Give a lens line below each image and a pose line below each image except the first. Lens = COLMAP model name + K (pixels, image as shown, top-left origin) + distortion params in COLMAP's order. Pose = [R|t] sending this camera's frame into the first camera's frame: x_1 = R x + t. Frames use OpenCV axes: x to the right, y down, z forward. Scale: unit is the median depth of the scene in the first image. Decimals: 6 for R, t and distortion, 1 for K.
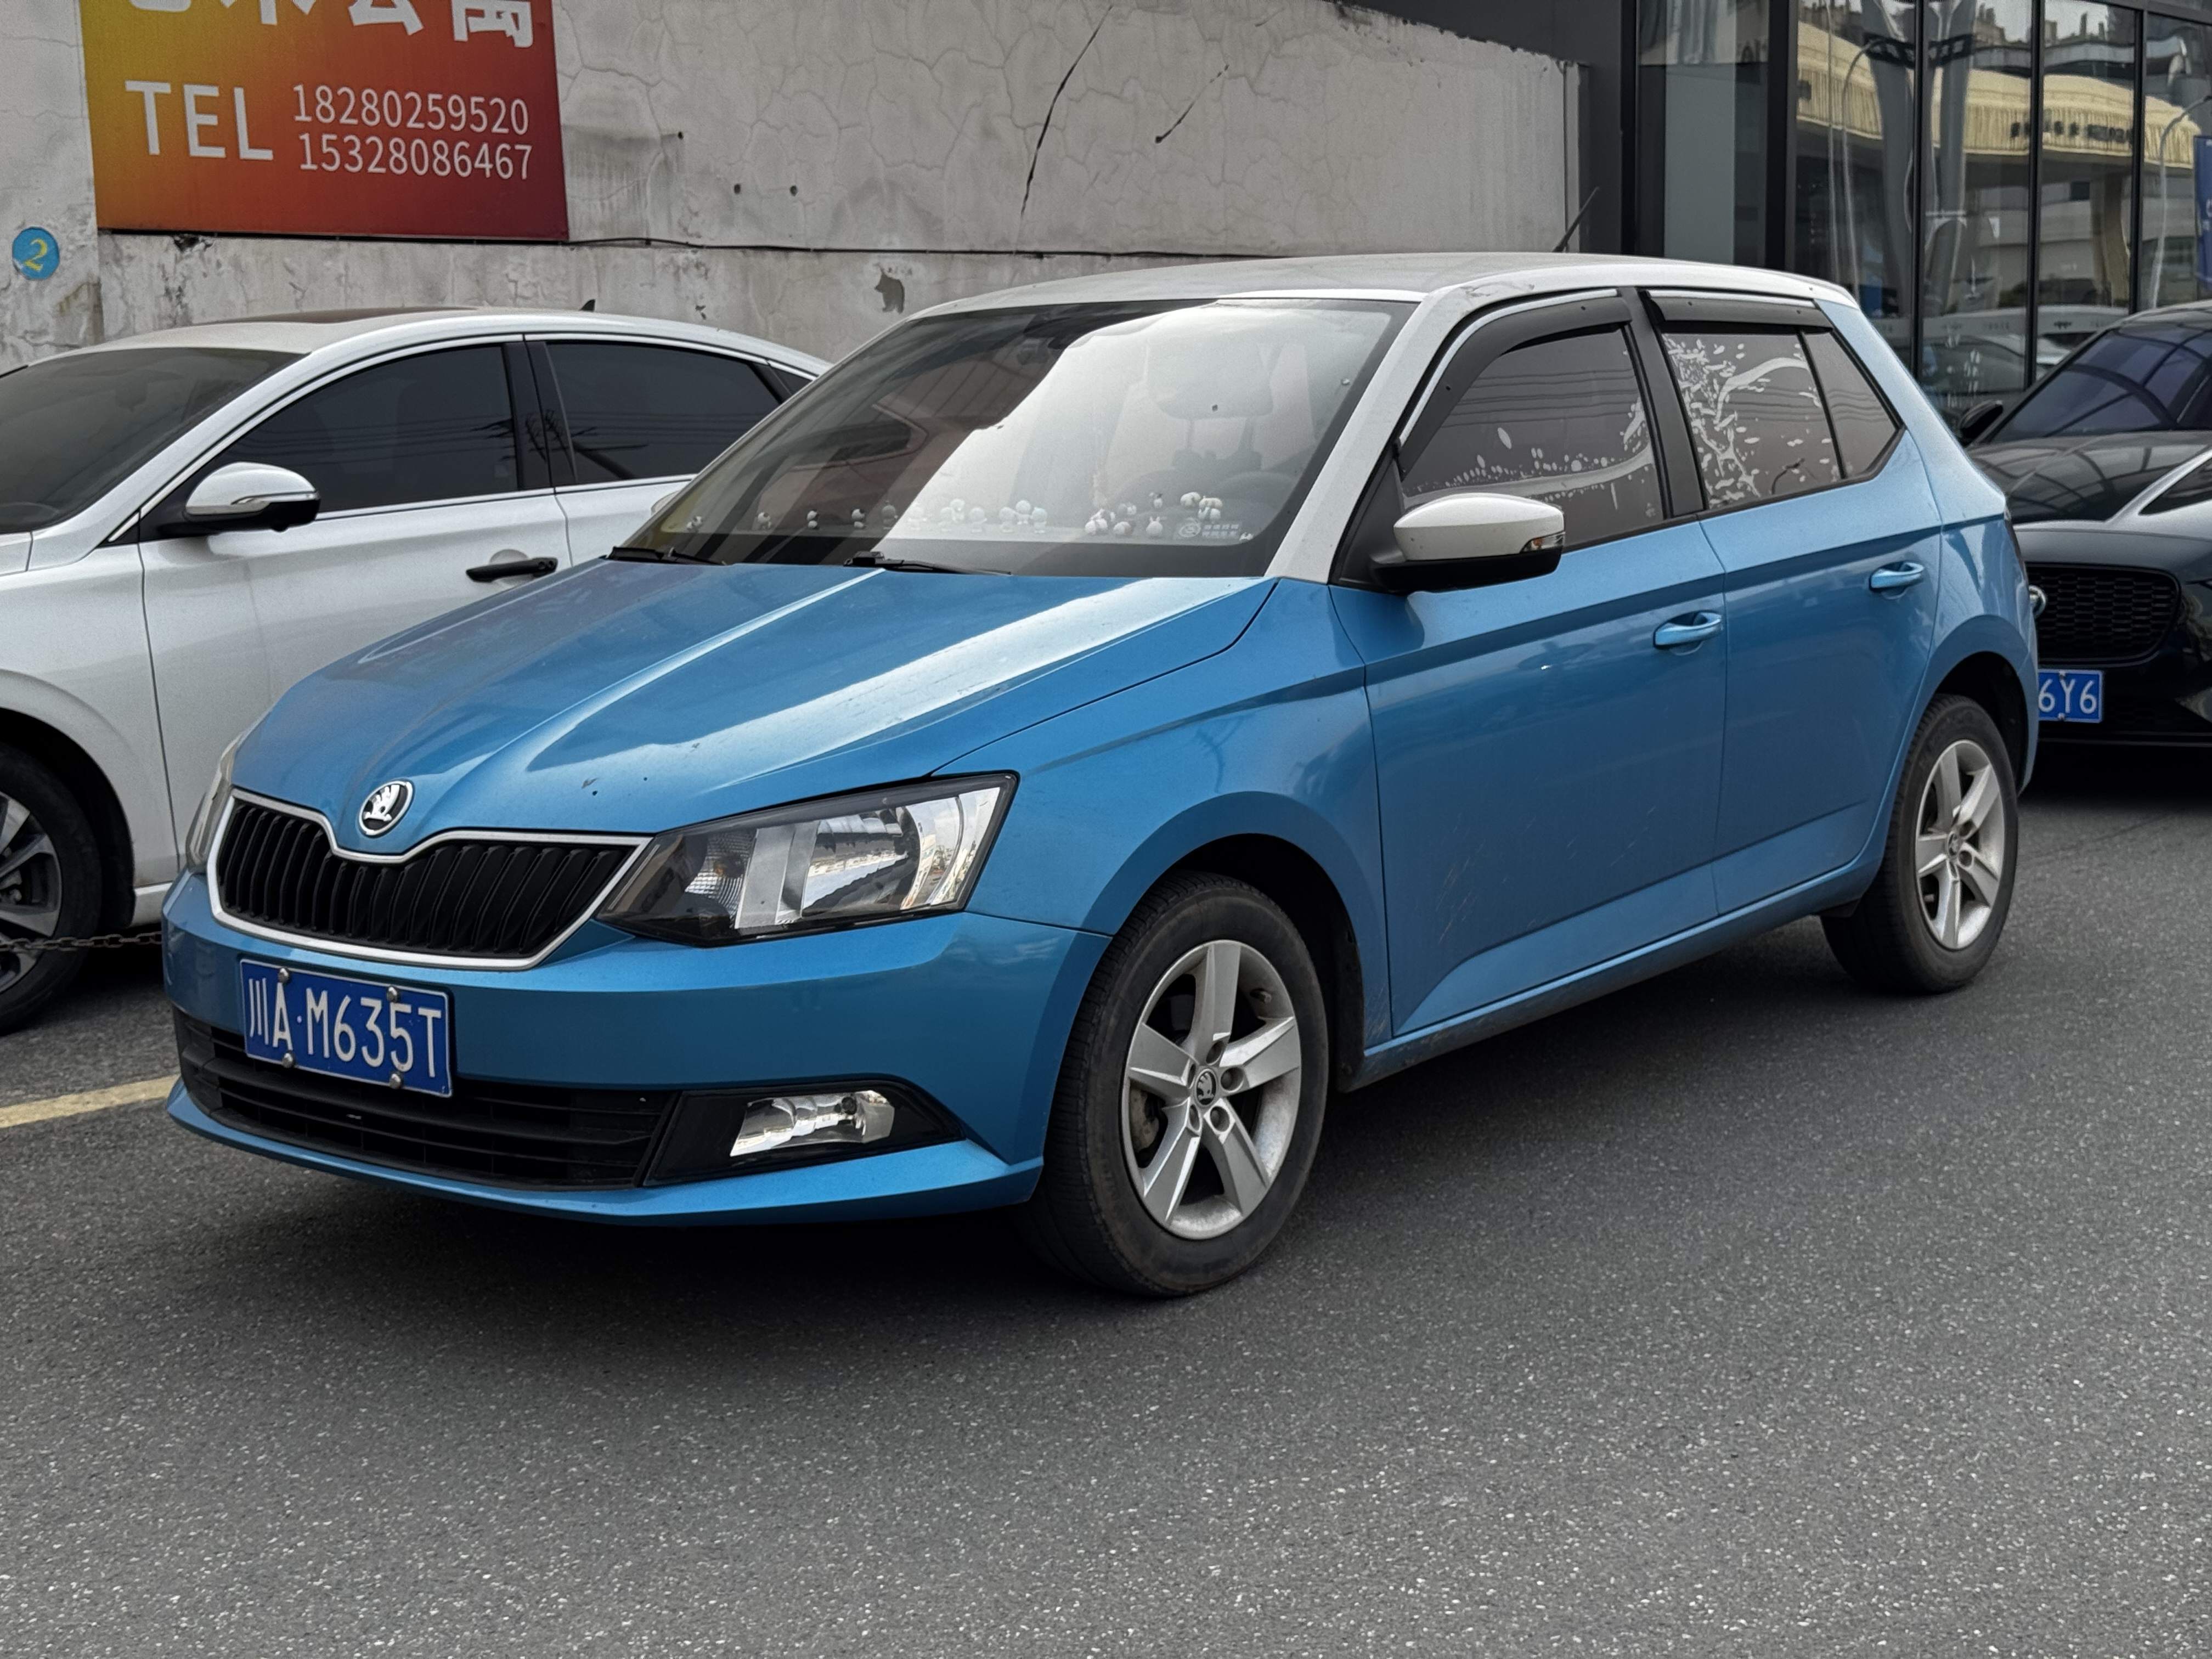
lens RADIAL K [[3069.2, 0, 1098.9], [0, 3069.2, 848.9], [0, 0, 1]] dist [0.092134, 0.000000]
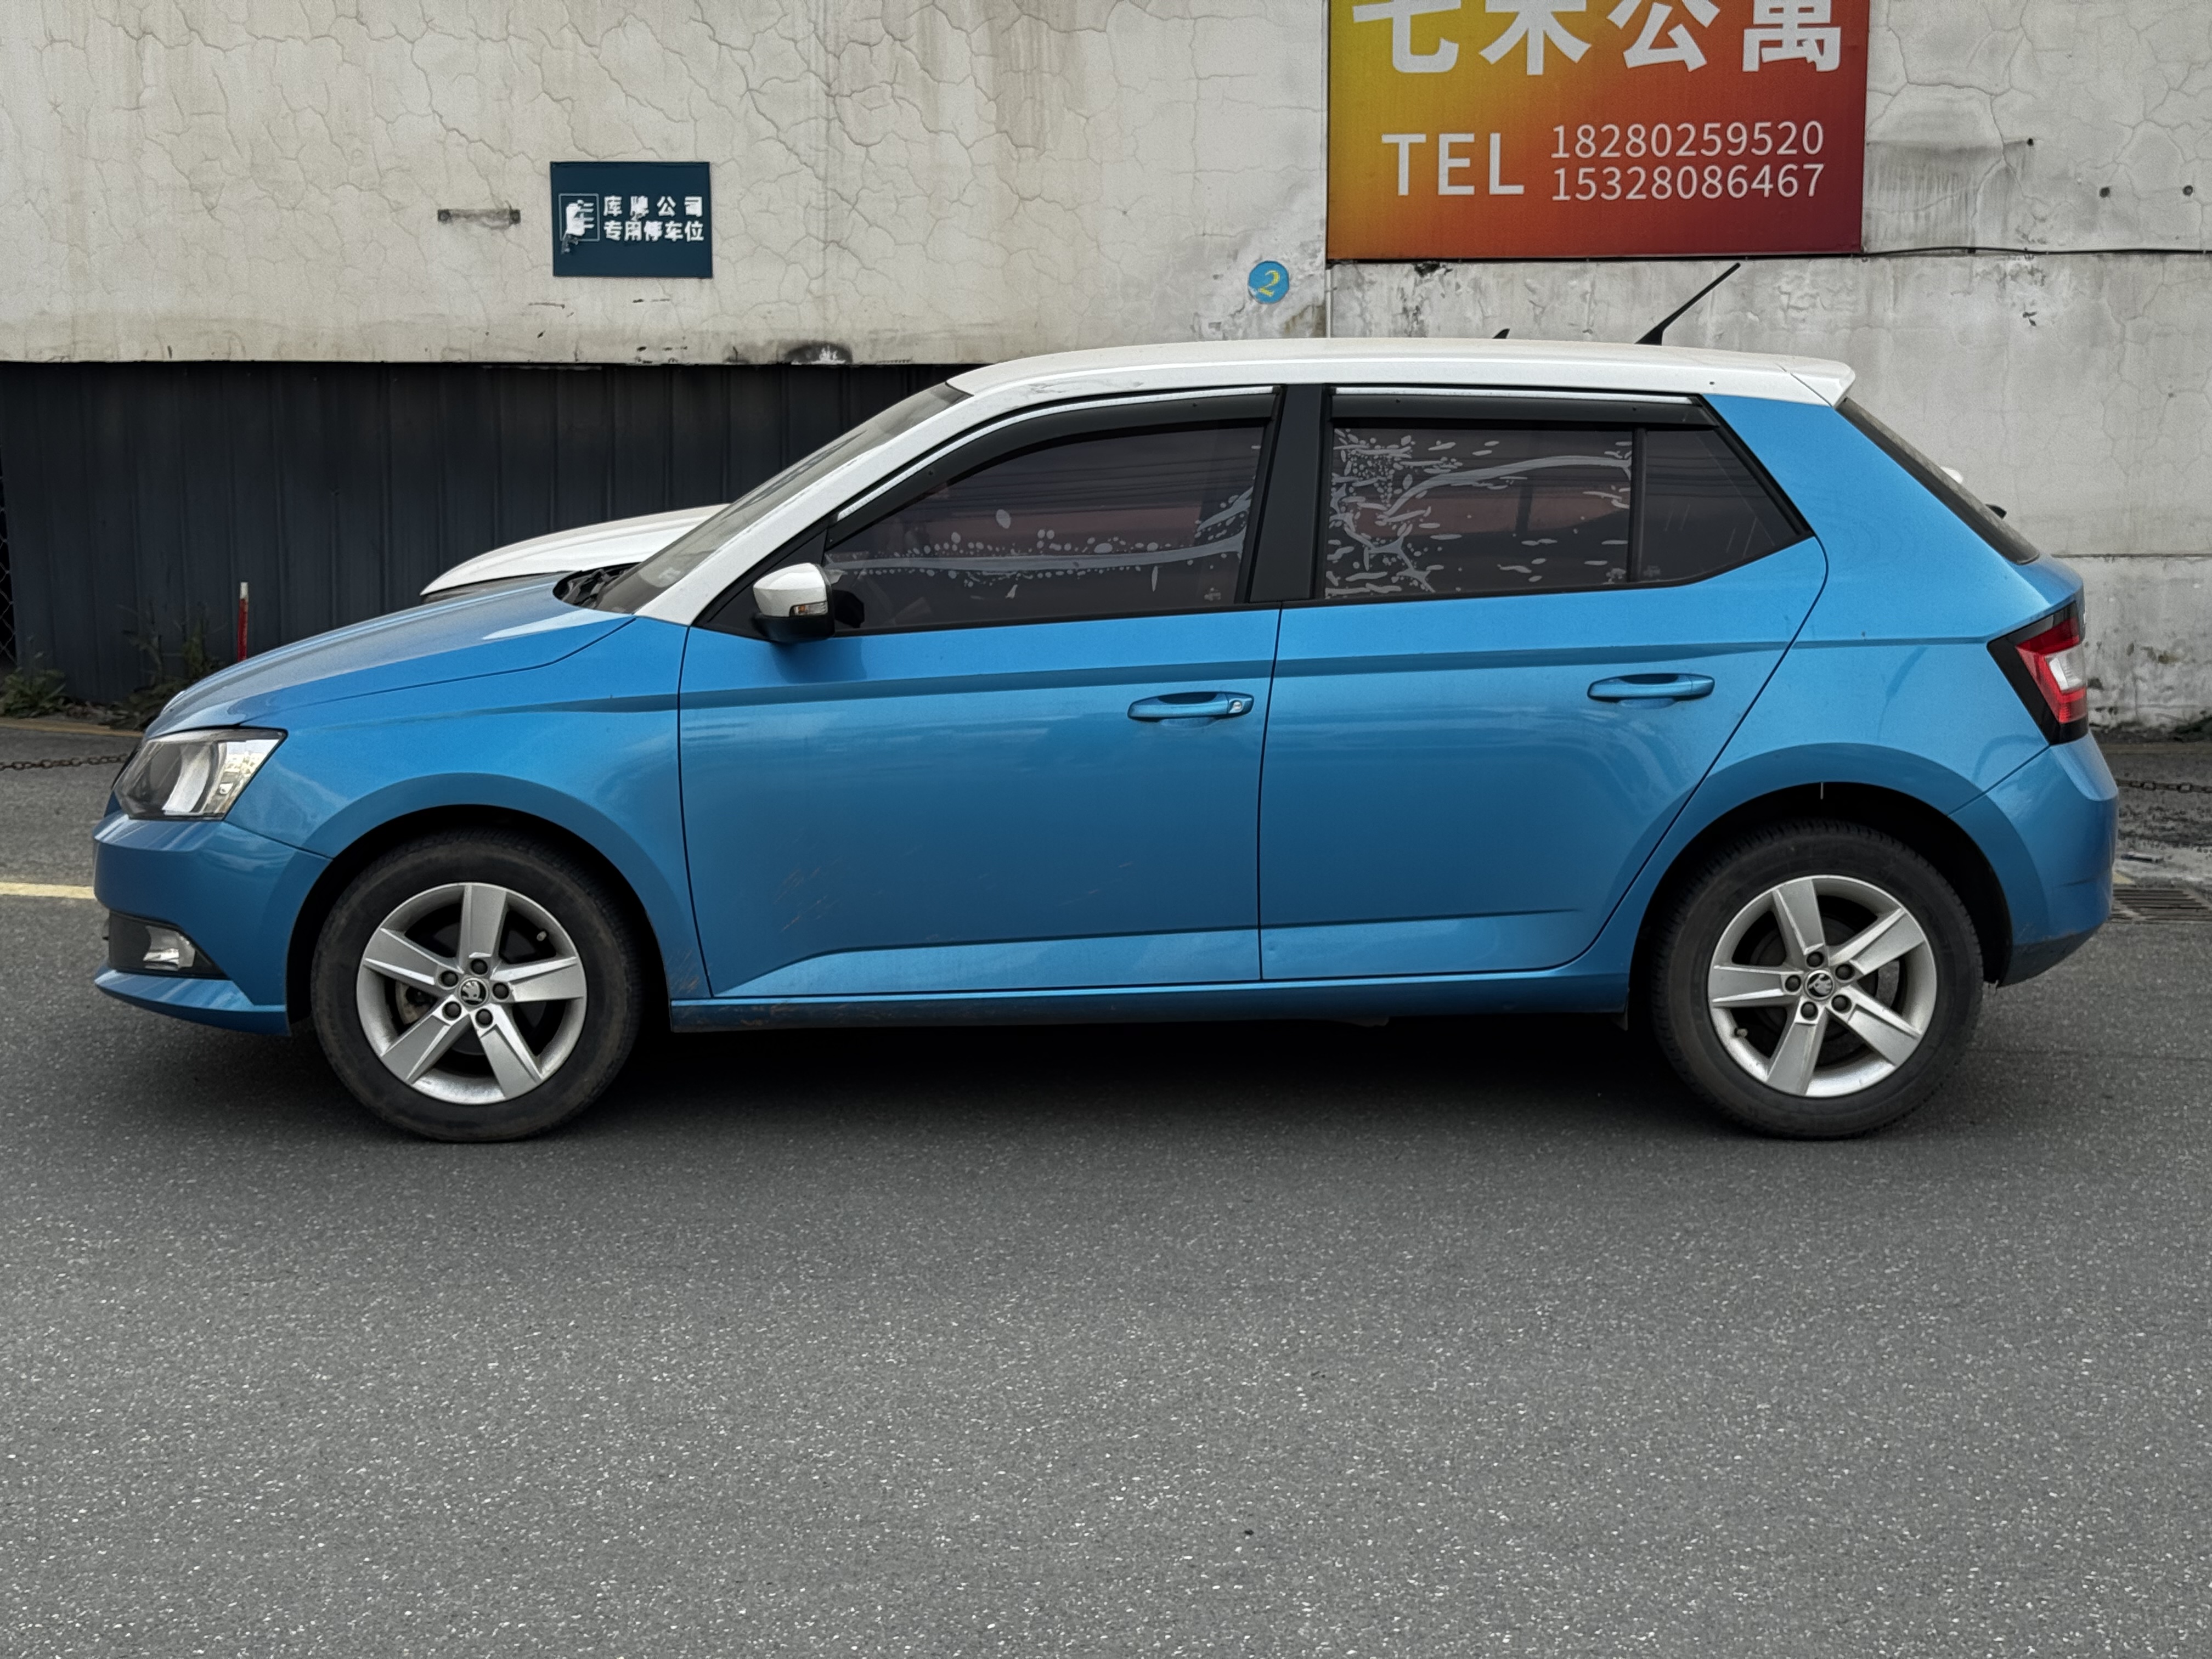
lens RADIAL K [[3069.2, 0, 1089.6], [0, 3069.2, 843.4], [0, 0, 1]] dist [0.092134, 0.000000]
pose [[0.631377, 0.149943, -0.760842, 0.527179], [-0.132576, 0.987555, 0.084605, -0.058482], [0.764059, 0.047452, 0.643399, 0.149472]]
